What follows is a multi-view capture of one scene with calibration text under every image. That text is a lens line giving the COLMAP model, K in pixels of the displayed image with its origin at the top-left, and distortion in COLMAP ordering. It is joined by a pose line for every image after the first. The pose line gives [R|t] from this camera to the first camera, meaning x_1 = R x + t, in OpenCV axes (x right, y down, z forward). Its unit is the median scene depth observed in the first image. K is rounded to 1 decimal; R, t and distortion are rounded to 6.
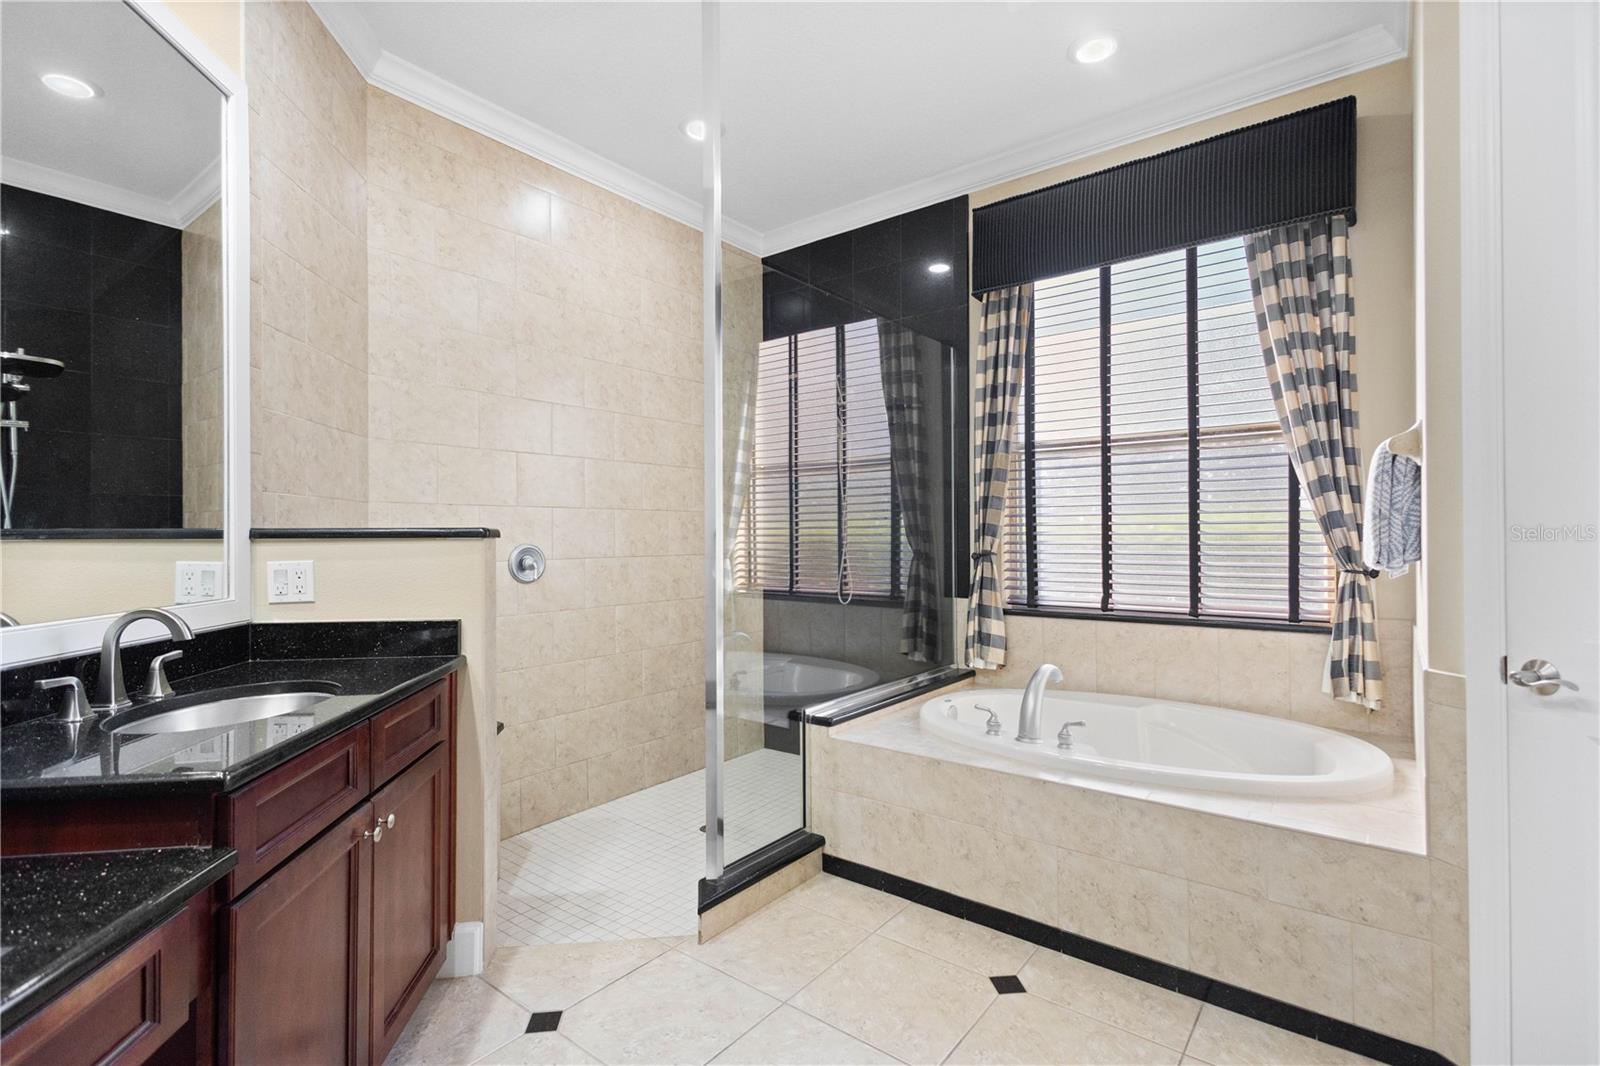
lens RADIAL K [[744.4, 0, 803.1], [0, 744.4, 534.9], [0, 0, 1]] dist [0.009054, -0.003091]
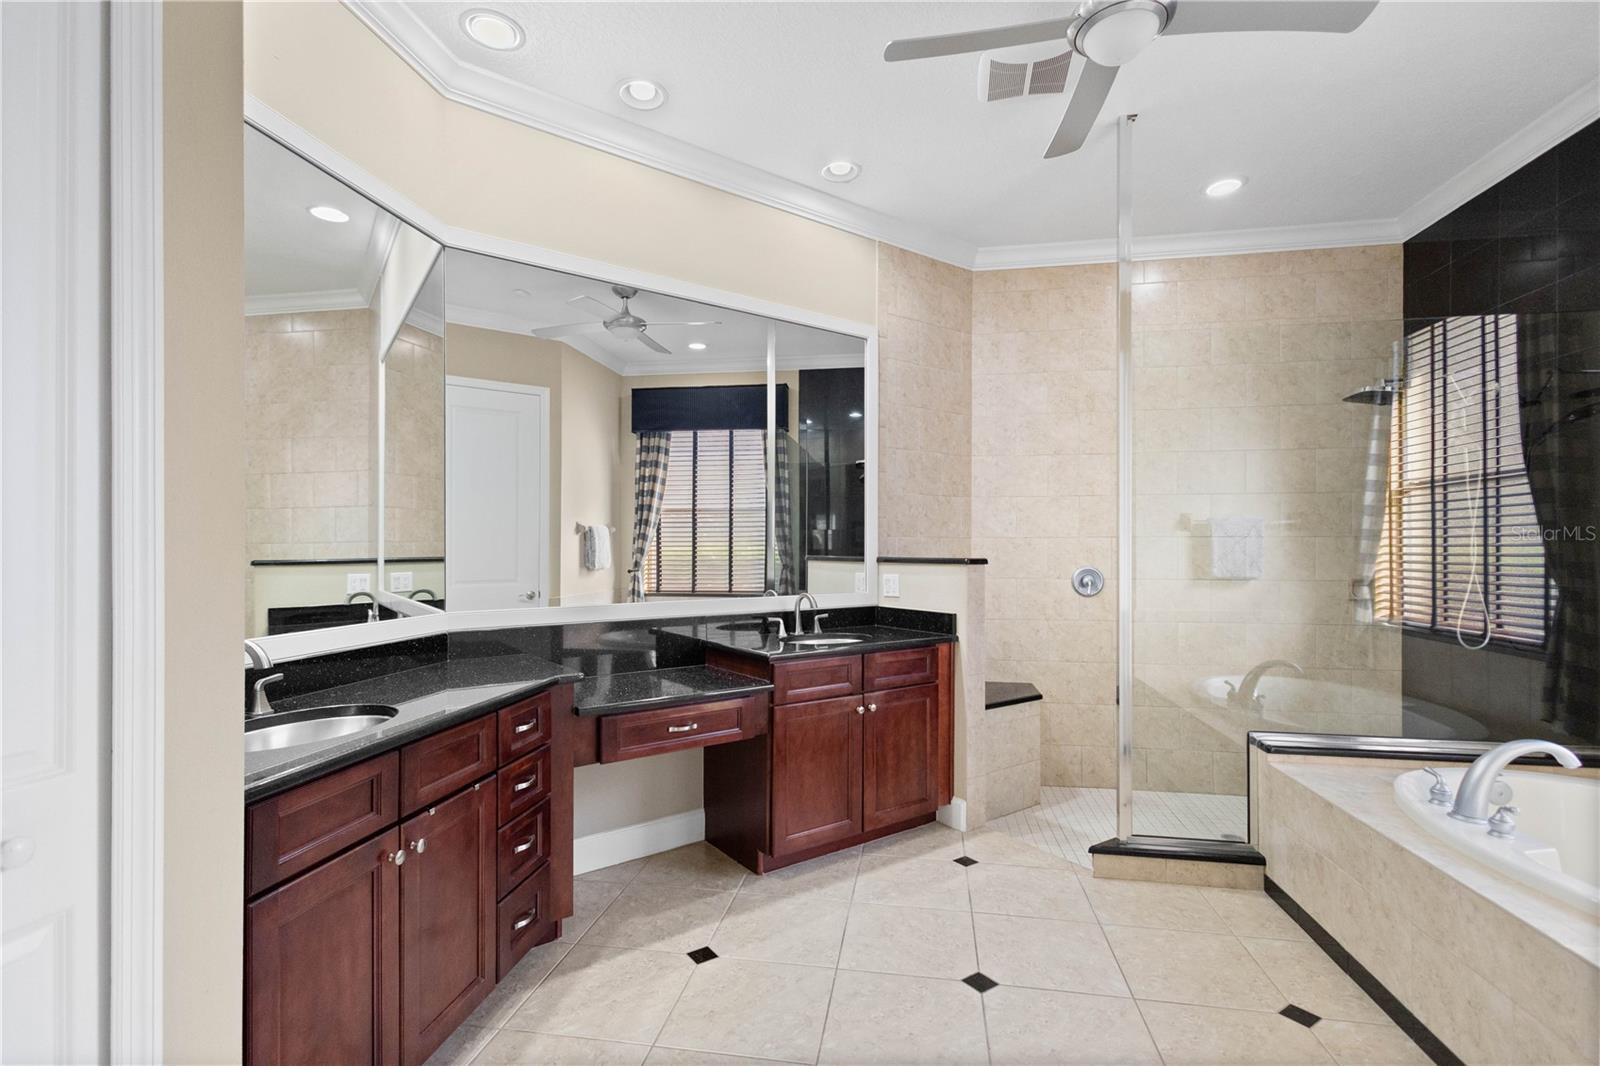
lens RADIAL K [[744.4, 0, 773.1], [0, 744.4, 540.1], [0, 0, 1]] dist [0.009054, -0.003091]
pose [[0.451431, -0.000939, -0.892306, 0.635147], [-0.000100, 0.999999, -0.001103, -0.037426], [0.892306, 0.000588, 0.451430, -0.083235]]
